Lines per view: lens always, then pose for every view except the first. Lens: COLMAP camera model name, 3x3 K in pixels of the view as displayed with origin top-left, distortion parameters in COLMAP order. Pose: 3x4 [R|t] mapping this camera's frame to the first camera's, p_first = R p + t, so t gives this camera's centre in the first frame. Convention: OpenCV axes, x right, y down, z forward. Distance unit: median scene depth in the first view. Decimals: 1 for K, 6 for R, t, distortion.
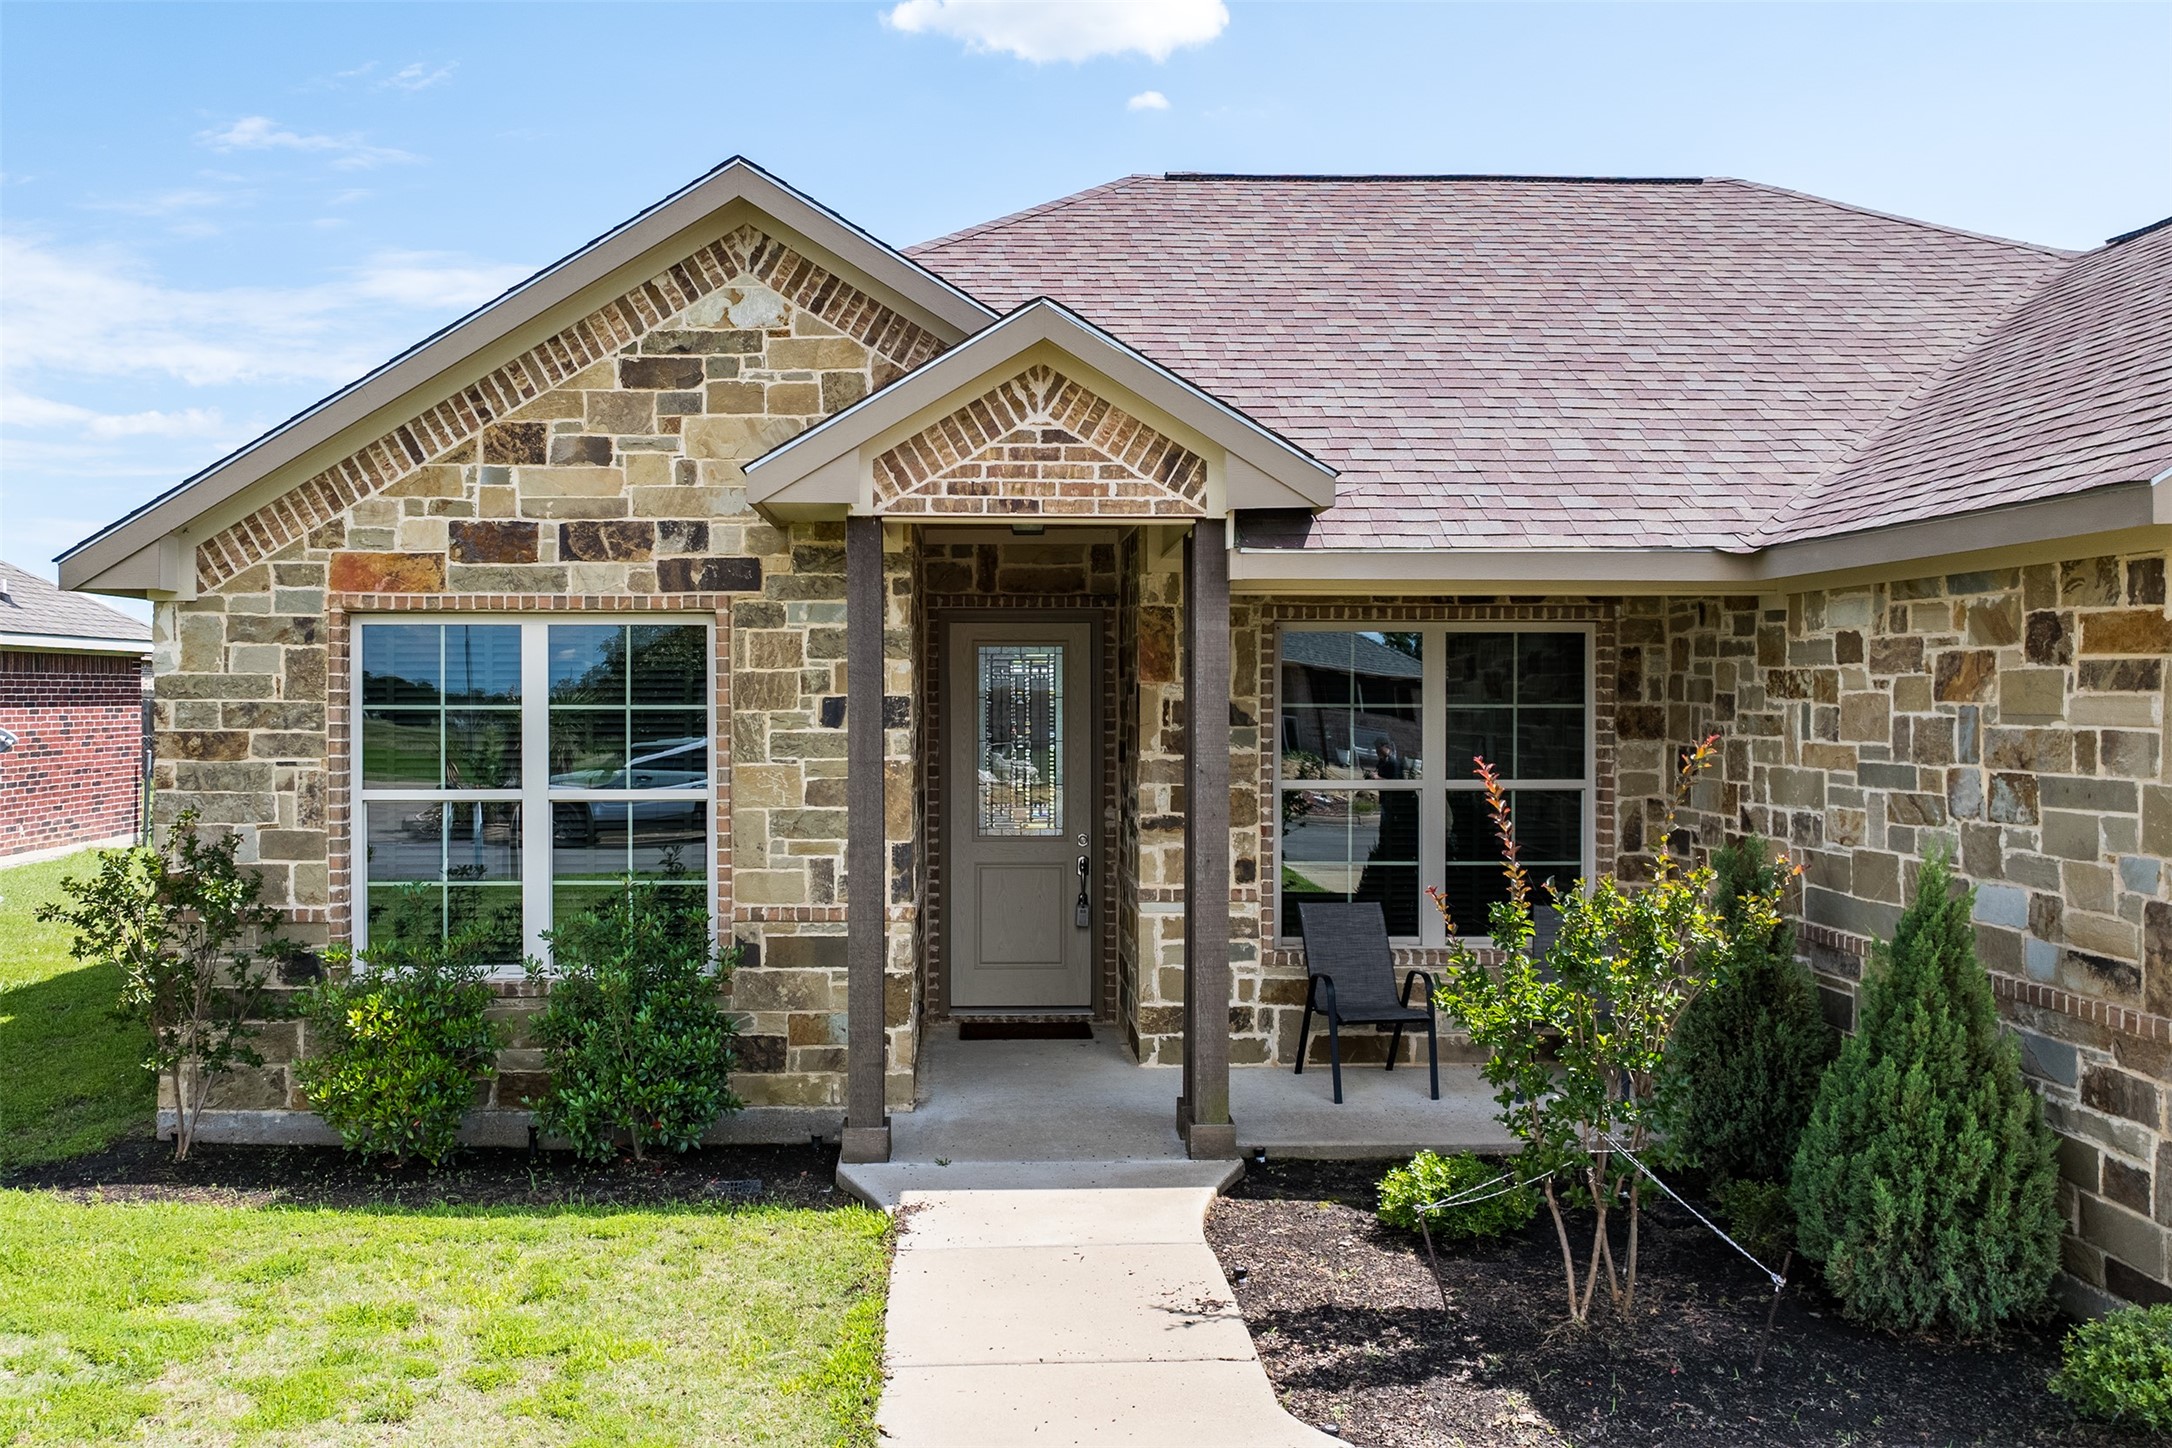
lens RADIAL K [[1992.3, 0, 998.6], [0, 1992.3, 716.0], [0, 0, 1]] dist [-0.002674, -0.002627]
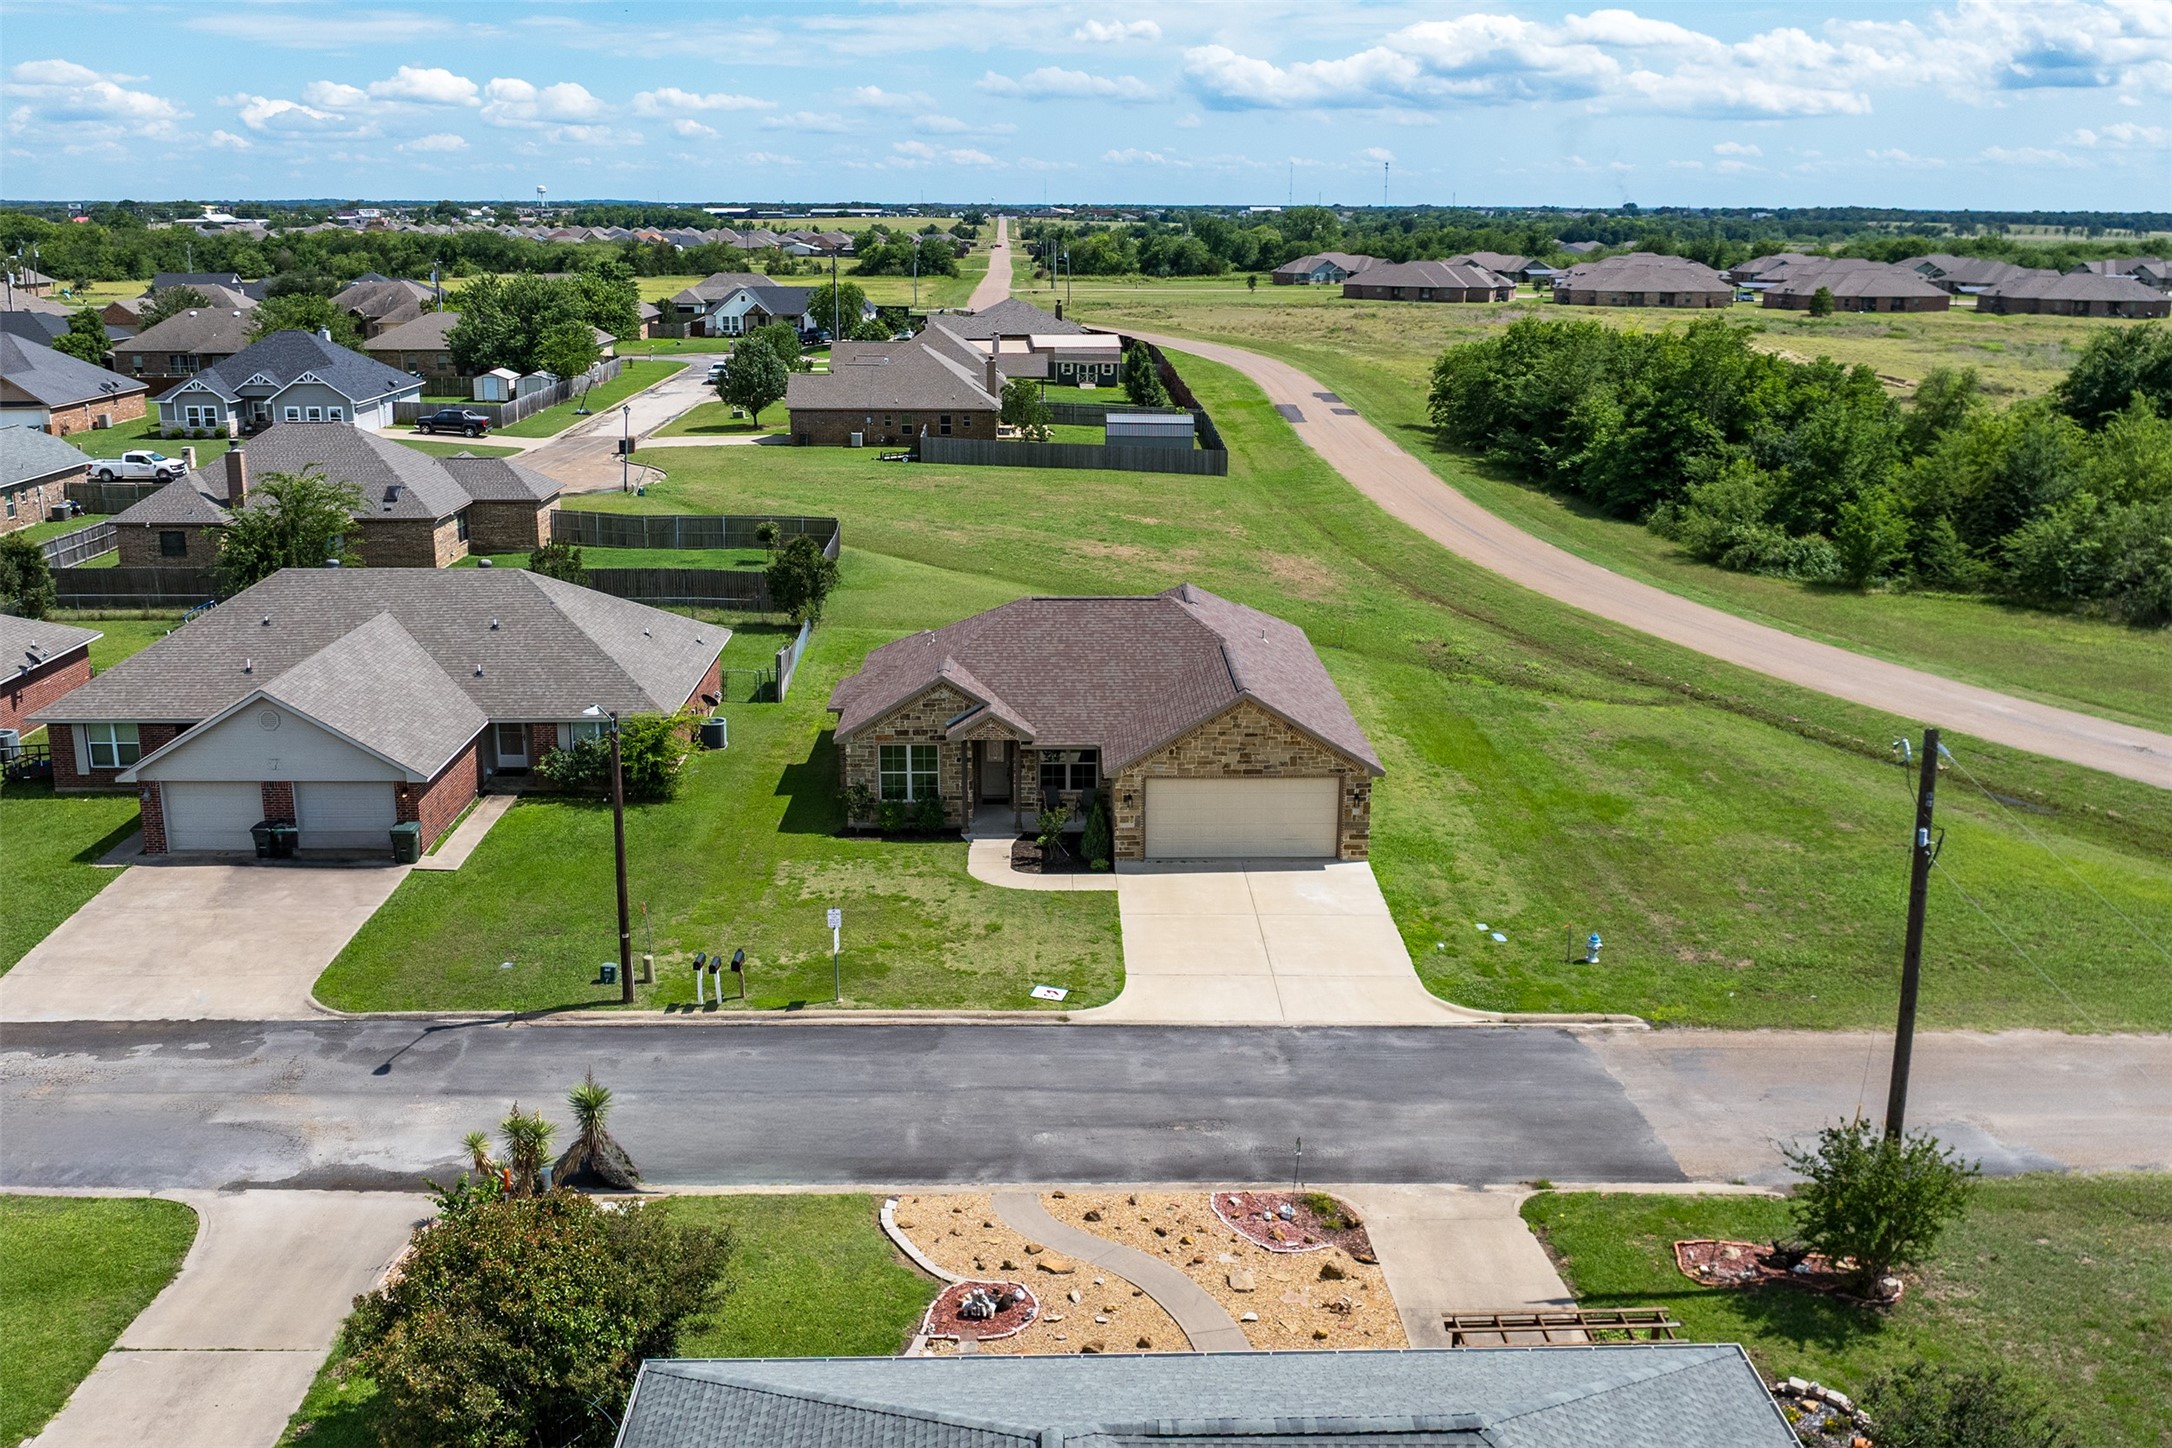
lens RADIAL K [[1992.3, 0, 998.6], [0, 1992.3, 716.0], [0, 0, 1]] dist [-0.002674, -0.002627]
pose [[0.999313, -0.000628, -0.037054, 0.260324], [0.009888, 0.968125, 0.250274, -1.635059], [0.035716, -0.250468, 0.967466, -4.783433]]
